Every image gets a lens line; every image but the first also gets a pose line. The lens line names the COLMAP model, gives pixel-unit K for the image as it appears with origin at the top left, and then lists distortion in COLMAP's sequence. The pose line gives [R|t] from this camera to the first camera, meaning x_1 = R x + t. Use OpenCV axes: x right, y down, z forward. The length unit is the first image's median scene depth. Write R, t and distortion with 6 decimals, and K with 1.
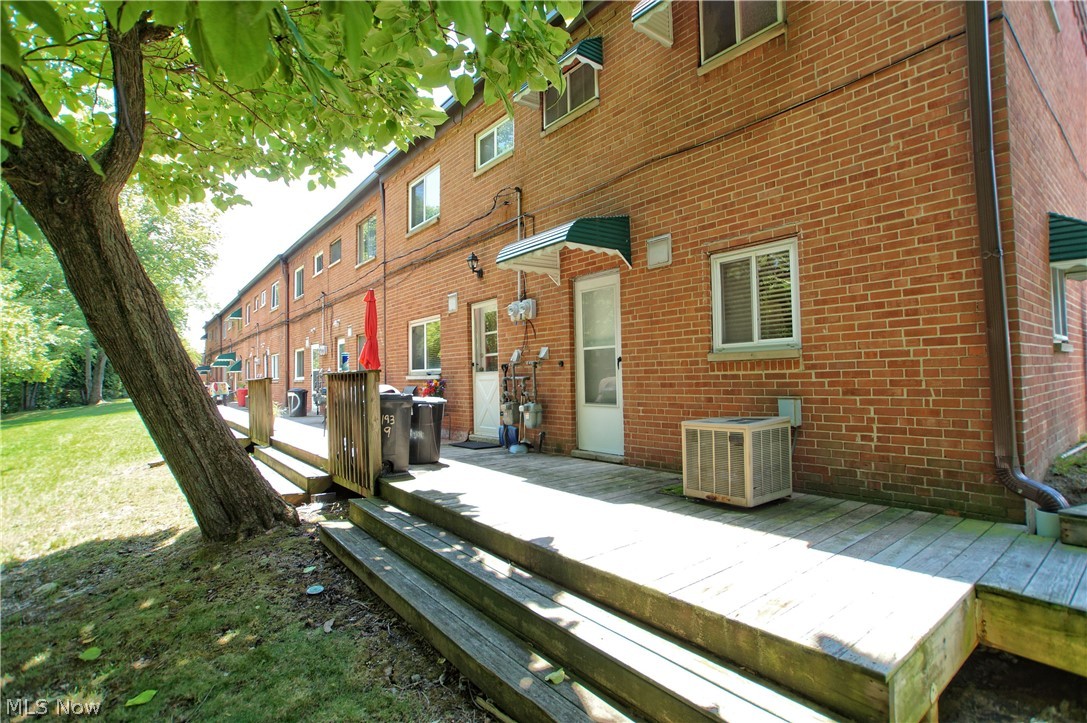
lens RADIAL K [[549.8, 0, 528.9], [0, 549.8, 364.5], [0, 0, 1]] dist [-0.082234, 0.041060]
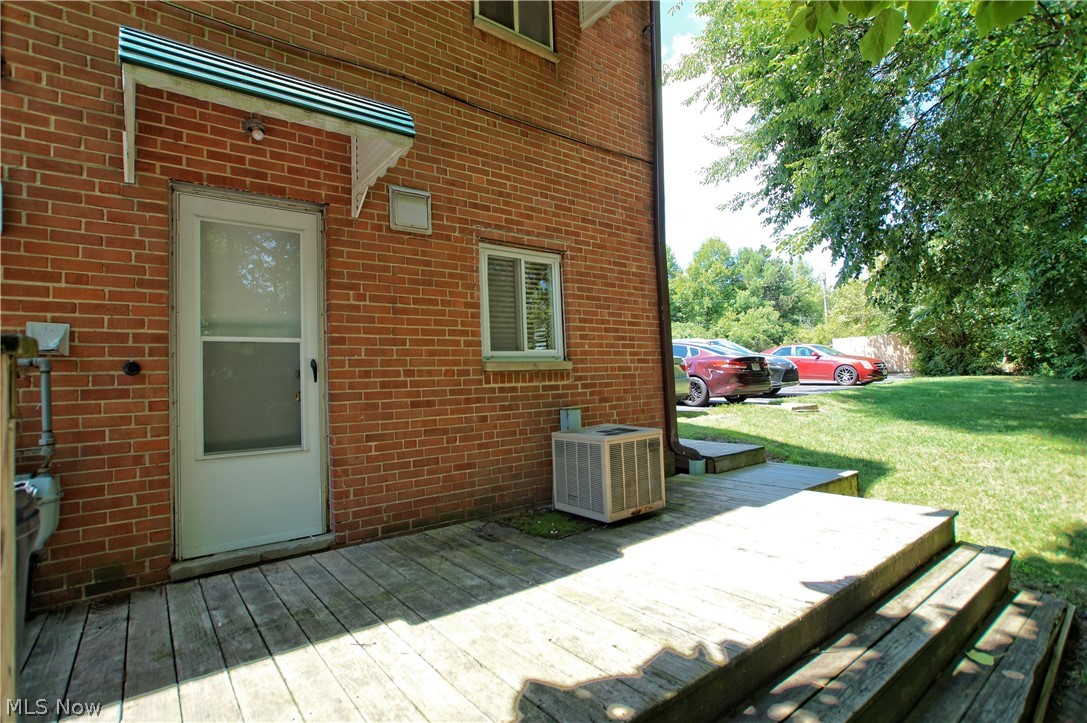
lens RADIAL K [[549.8, 0, 528.9], [0, 549.8, 364.5], [0, 0, 1]] dist [-0.082234, 0.041060]
pose [[-0.045511, 0.058967, 0.997222, -0.507199], [0.017377, 0.998152, -0.058229, 0.034545], [-0.998813, 0.014678, -0.046452, 1.018130]]
